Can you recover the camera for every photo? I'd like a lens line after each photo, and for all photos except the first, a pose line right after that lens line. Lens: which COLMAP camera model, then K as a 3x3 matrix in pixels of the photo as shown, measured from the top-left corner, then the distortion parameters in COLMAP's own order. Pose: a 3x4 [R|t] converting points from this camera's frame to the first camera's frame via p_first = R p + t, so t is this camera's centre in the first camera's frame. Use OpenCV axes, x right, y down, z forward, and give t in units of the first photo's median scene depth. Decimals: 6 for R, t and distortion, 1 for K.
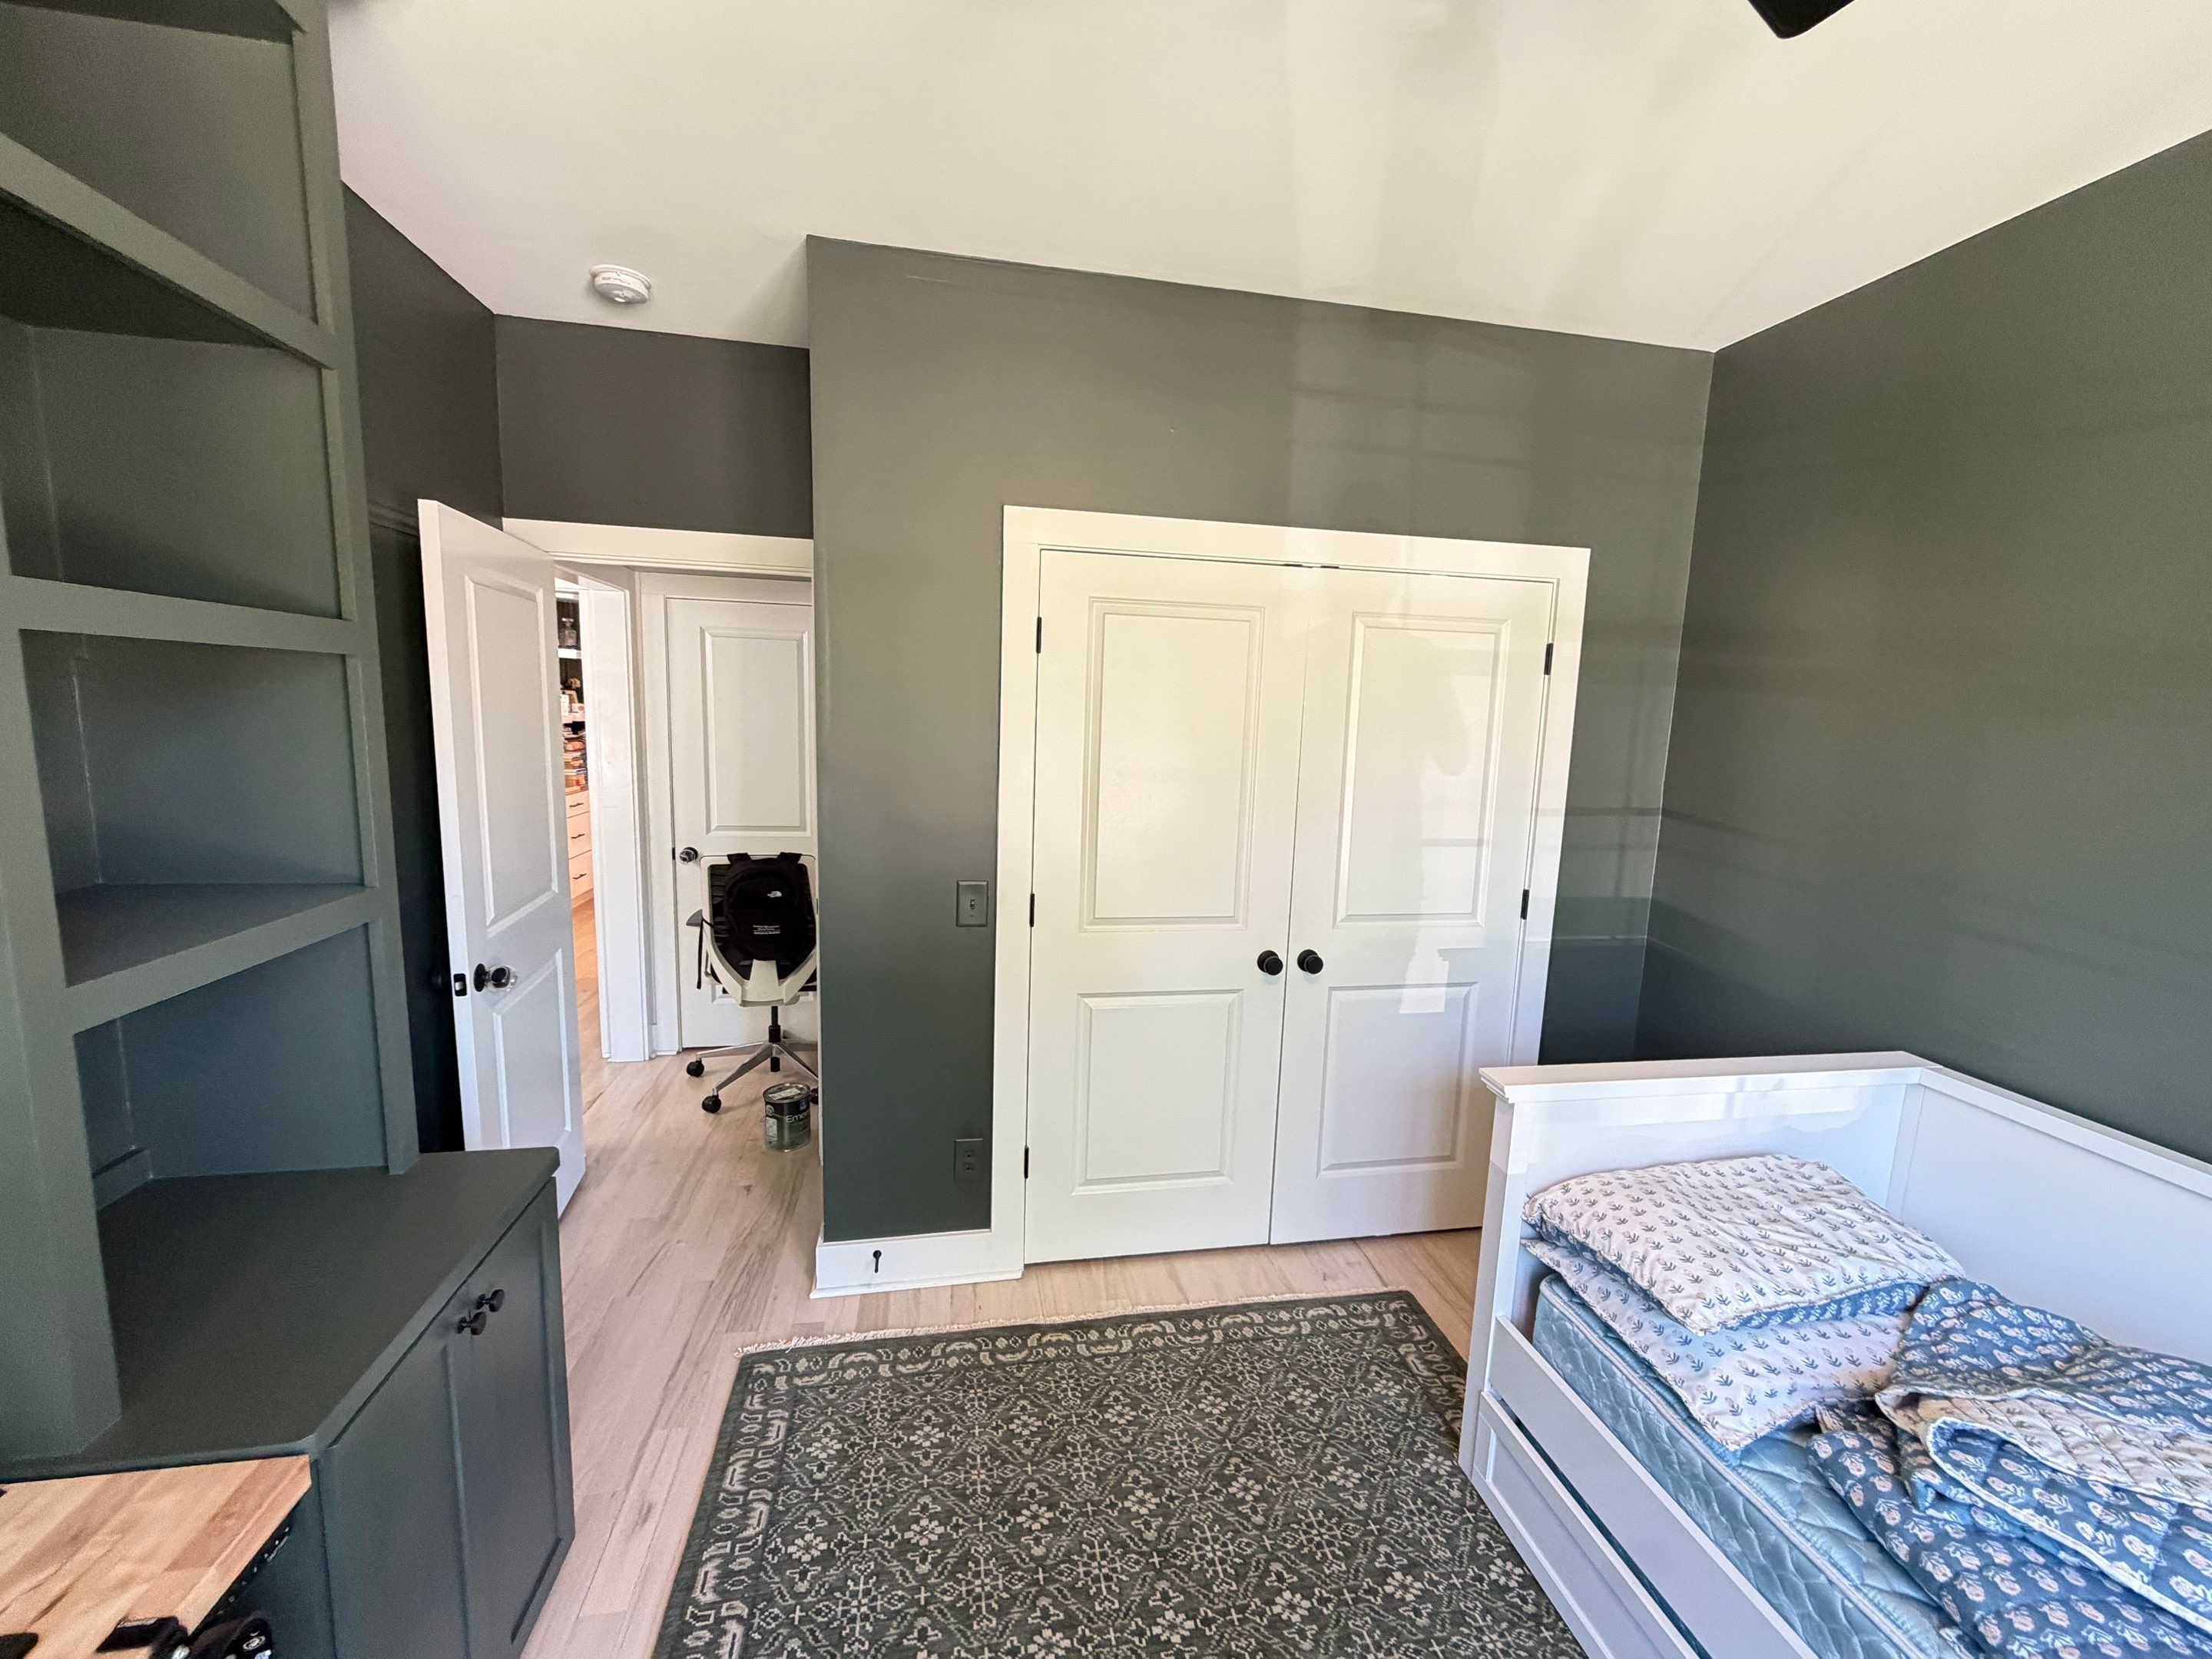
lens RADIAL K [[890.2, 0, 1107.7], [0, 890.2, 828.6], [0, 0, 1]] dist [-0.000923, 0.000501]
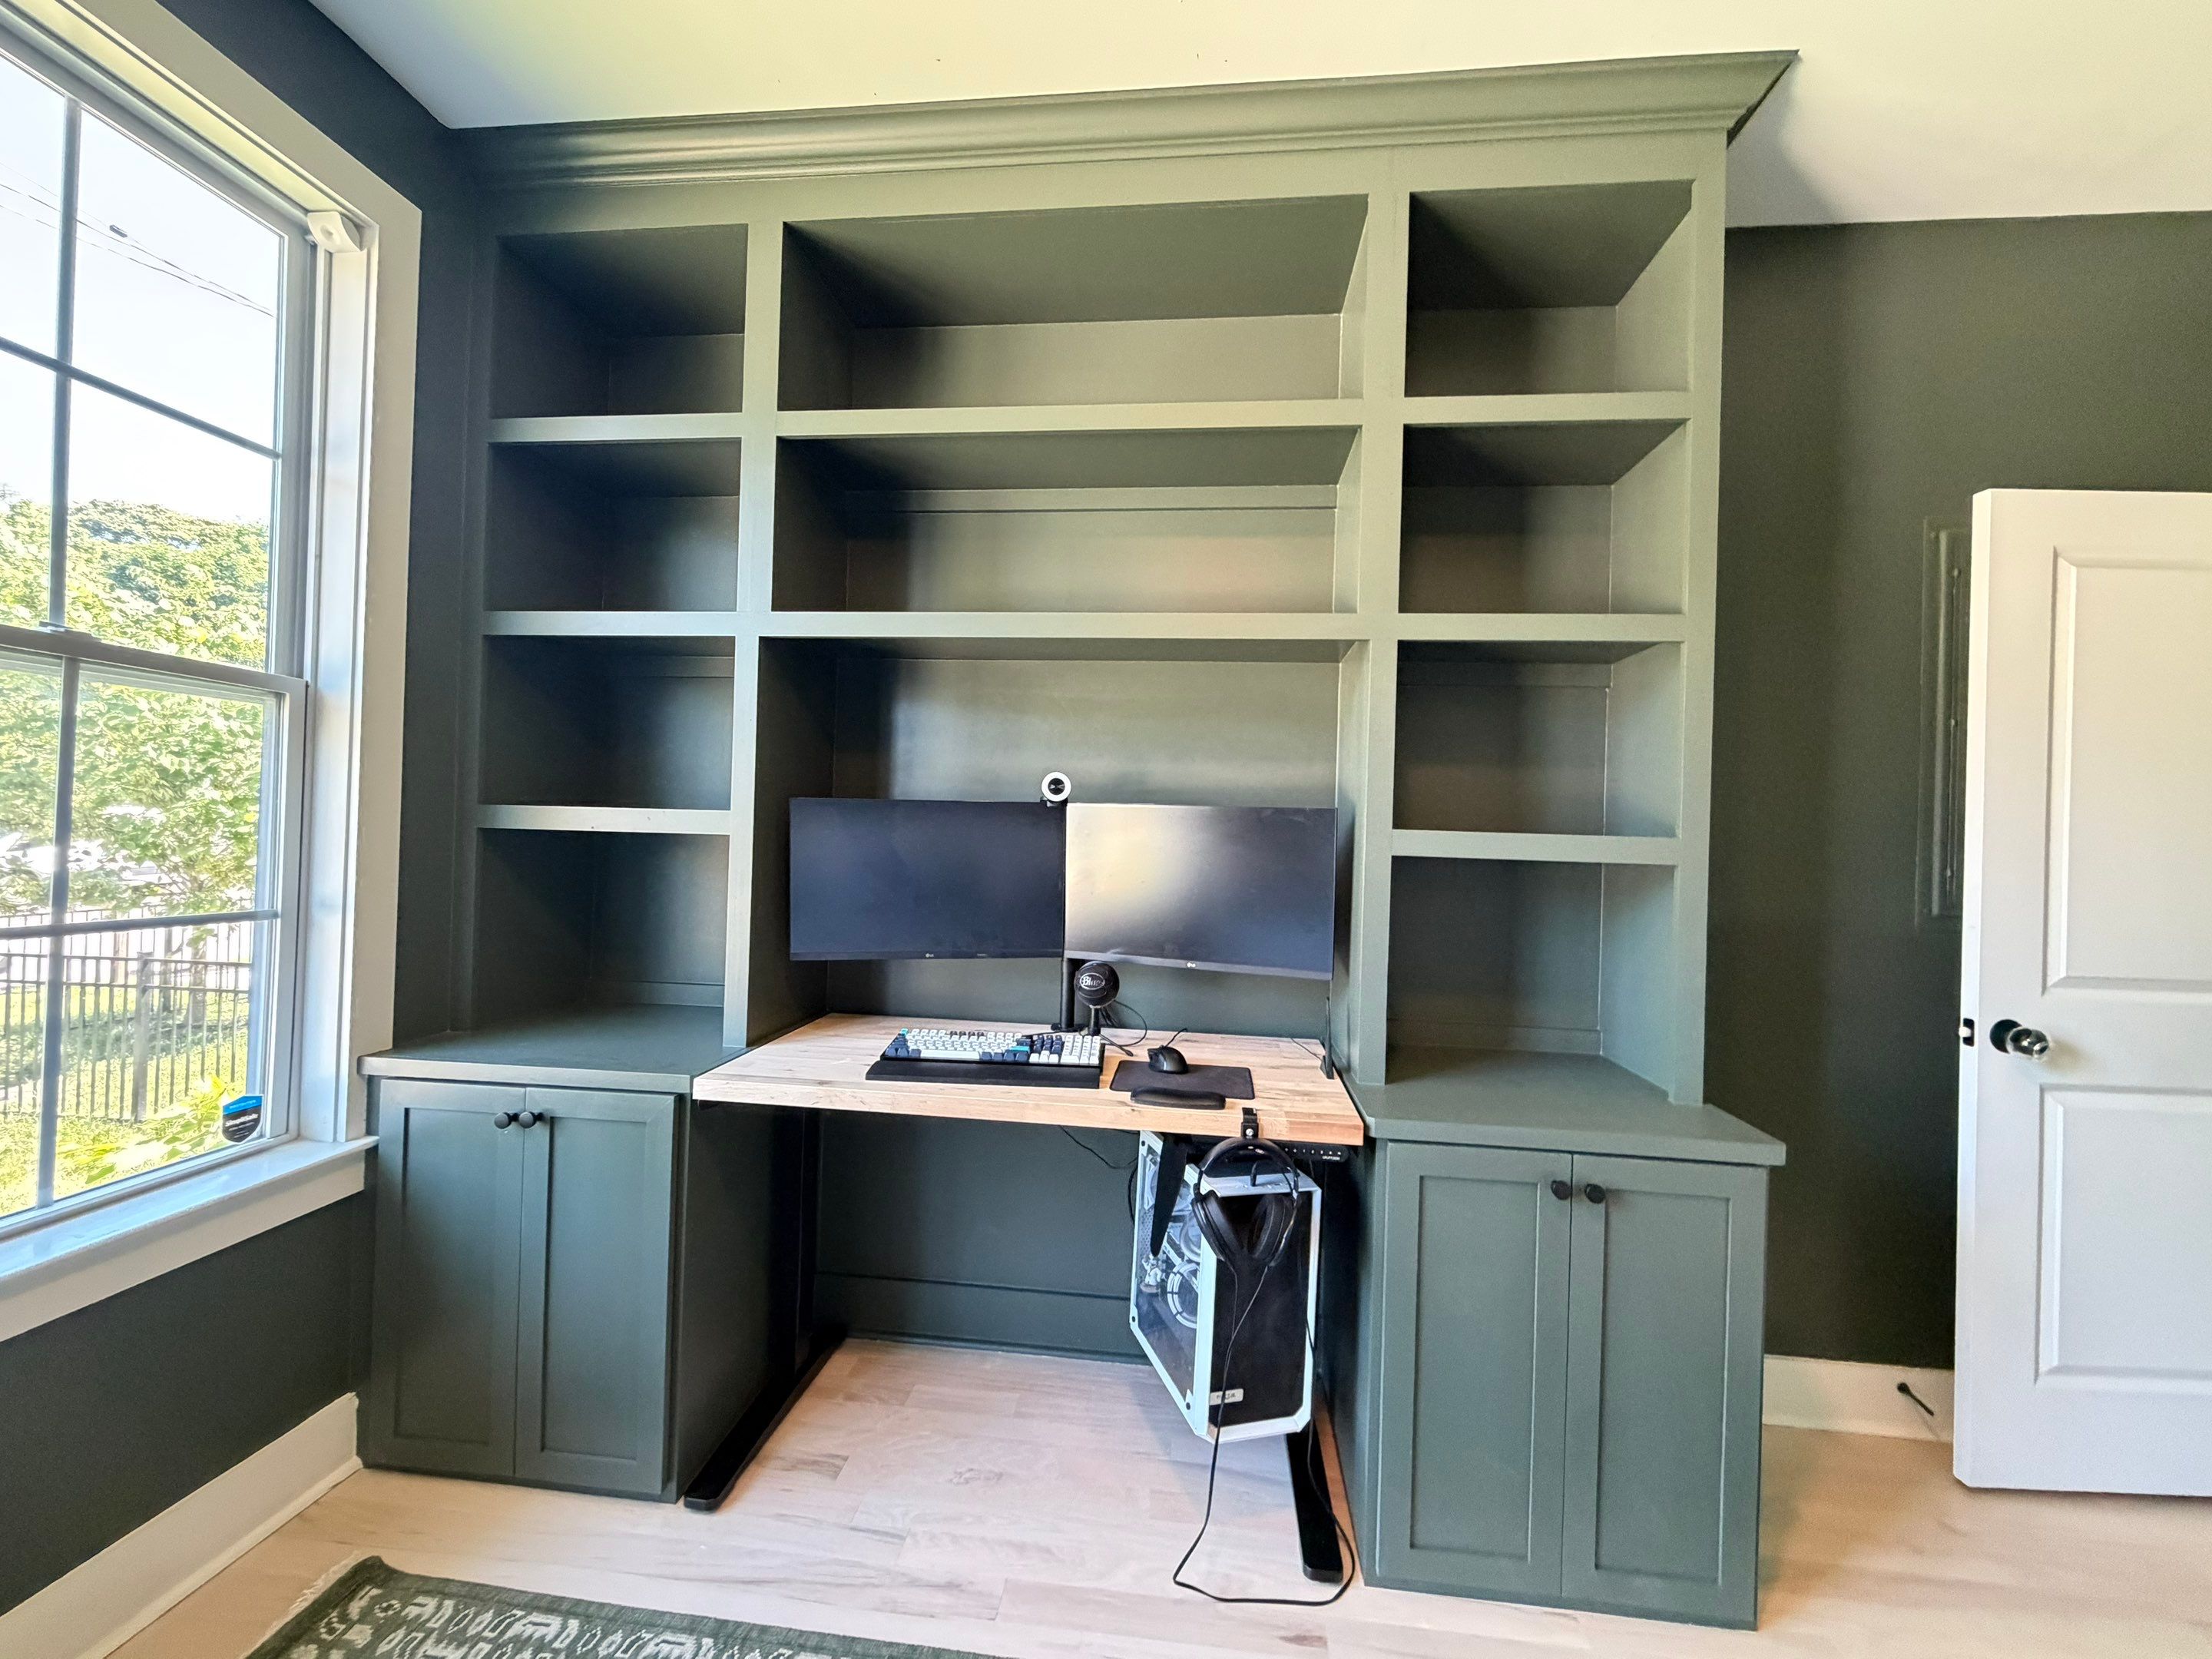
lens RADIAL K [[890.2, 0, 1111.5], [0, 890.2, 830.3], [0, 0, 1]] dist [-0.000923, 0.000501]
pose [[-0.286127, -0.045981, -0.957088, 0.321438], [-0.170606, 0.985332, 0.003666, 0.114972], [0.942881, 0.164334, -0.289775, 0.411323]]
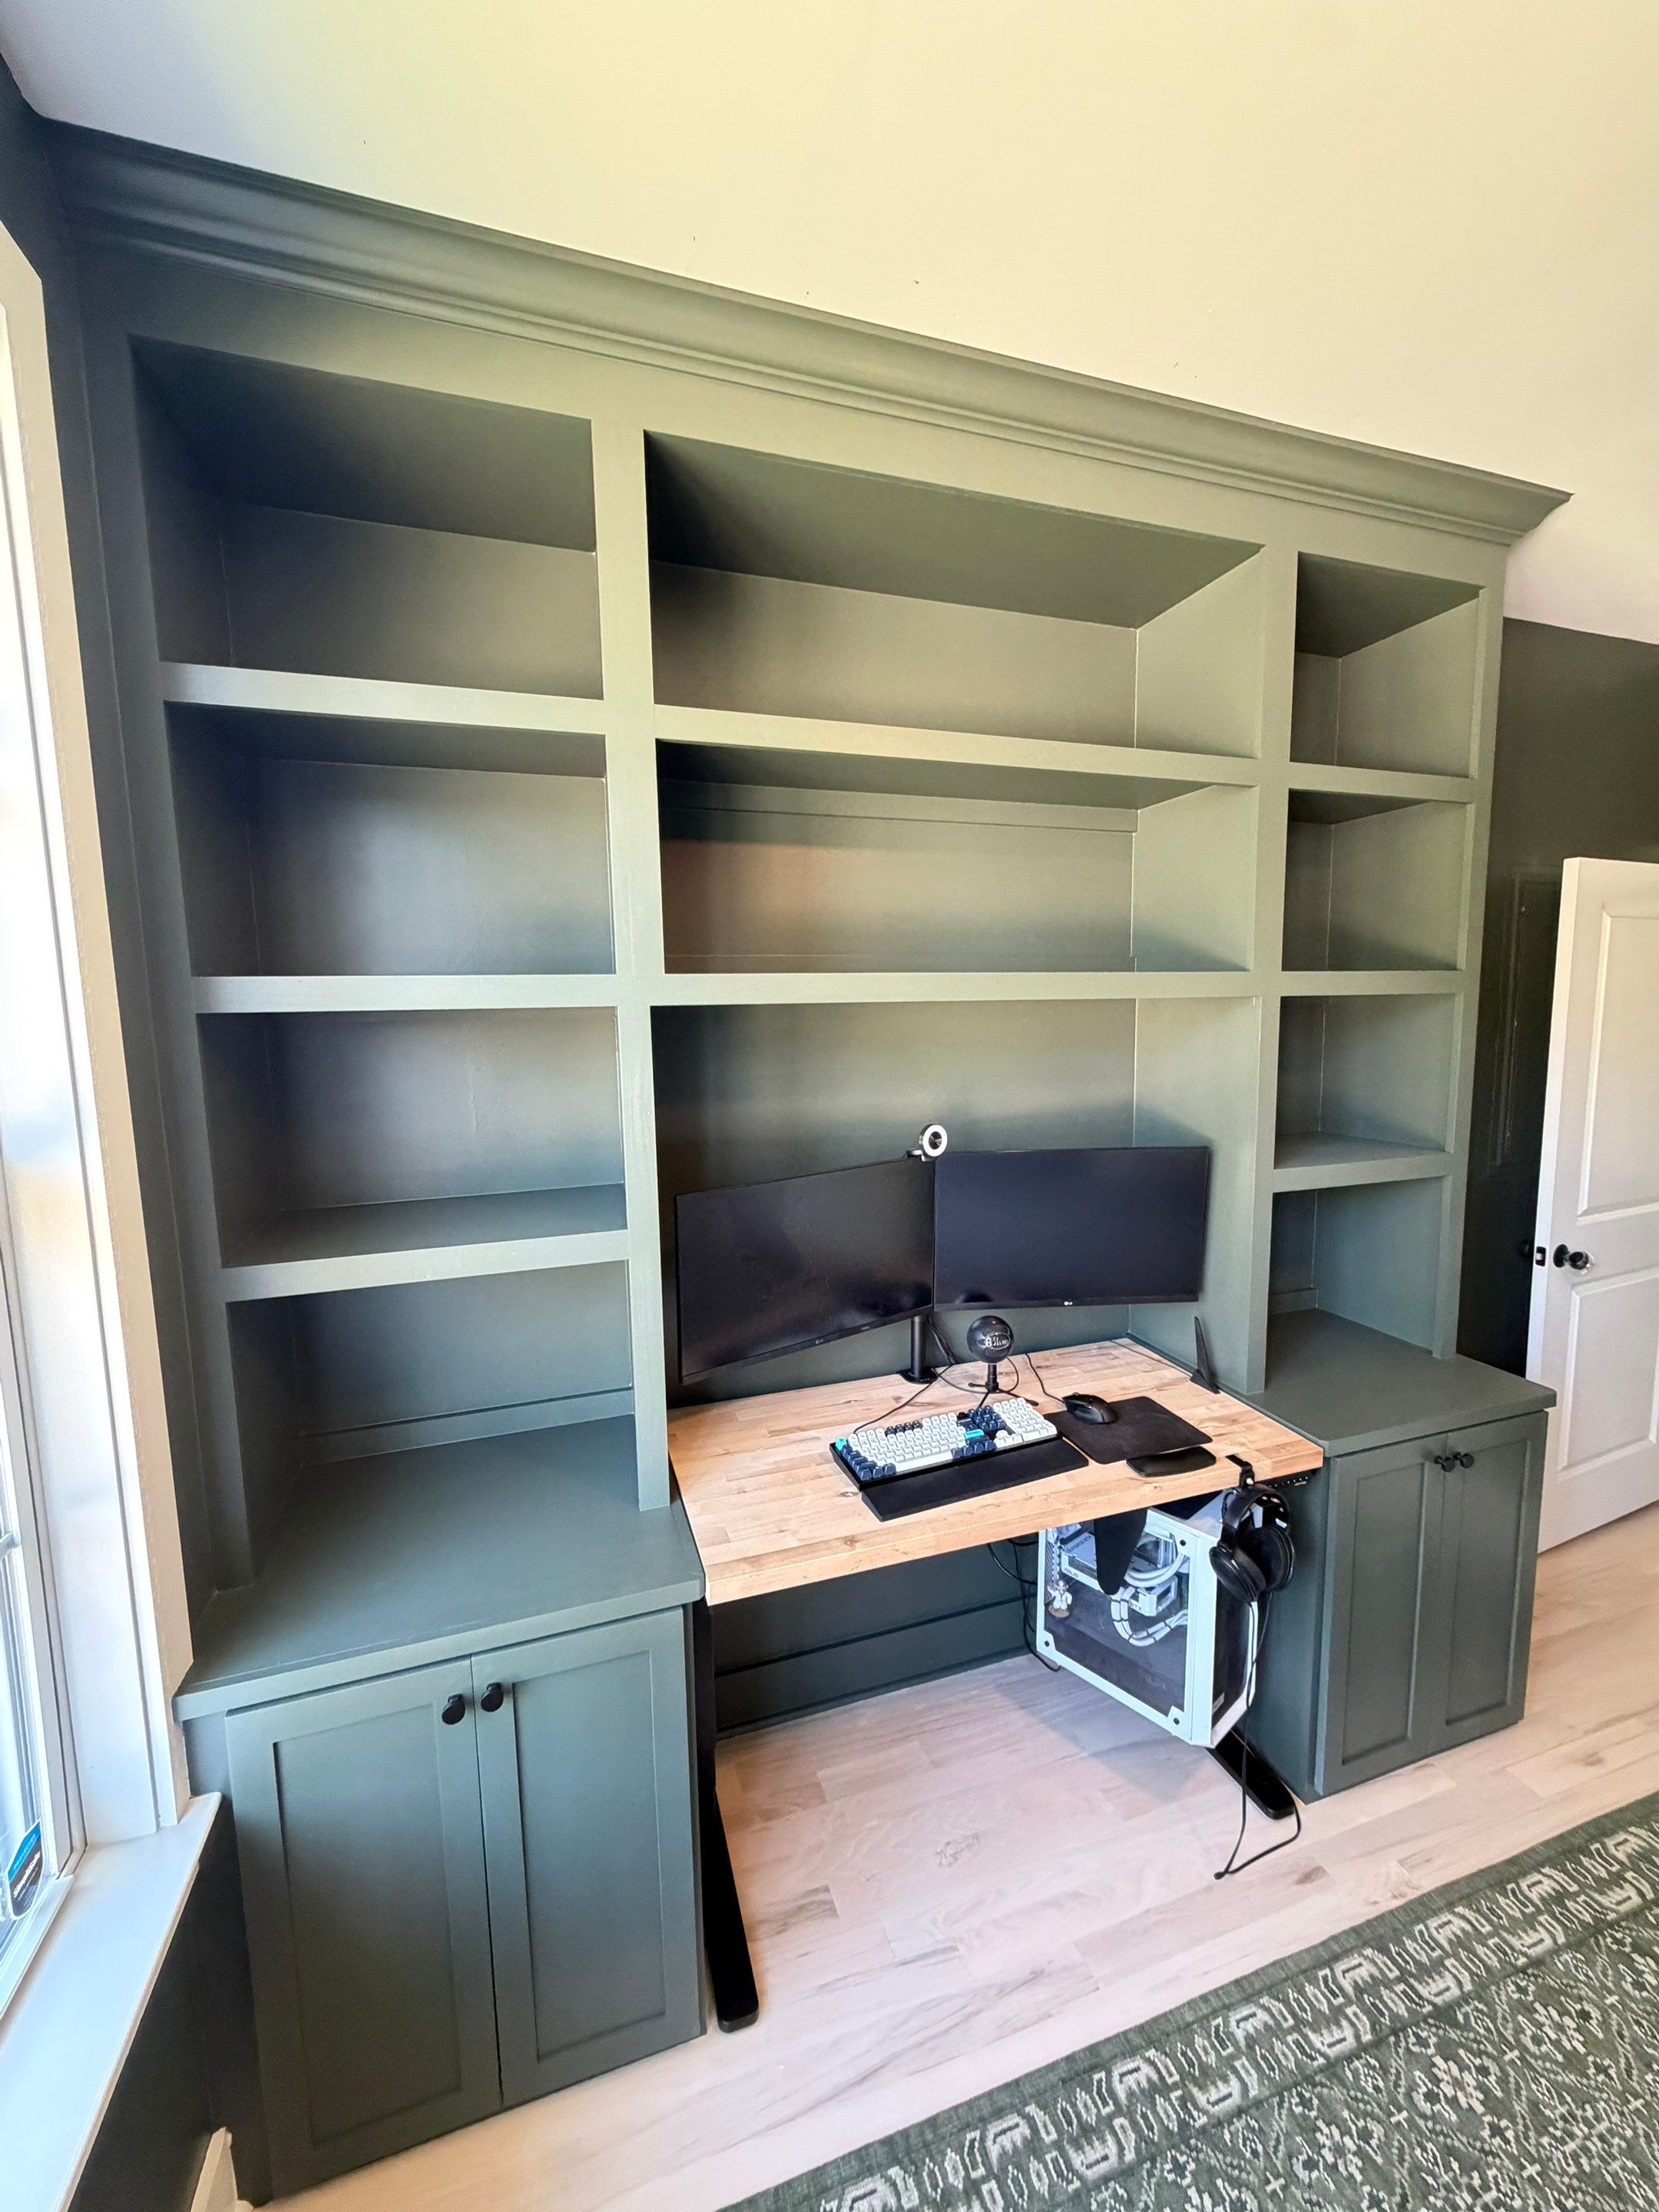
lens RADIAL K [[890.2, 0, 829.9], [0, 890.2, 1107.9], [0, 0, 1]] dist [-0.000923, 0.000501]
pose [[0.139774, 0.079196, -0.987011, 0.289292], [-0.116136, 0.991228, 0.063087, 0.012120], [0.983349, 0.105809, 0.147746, -0.133236]]
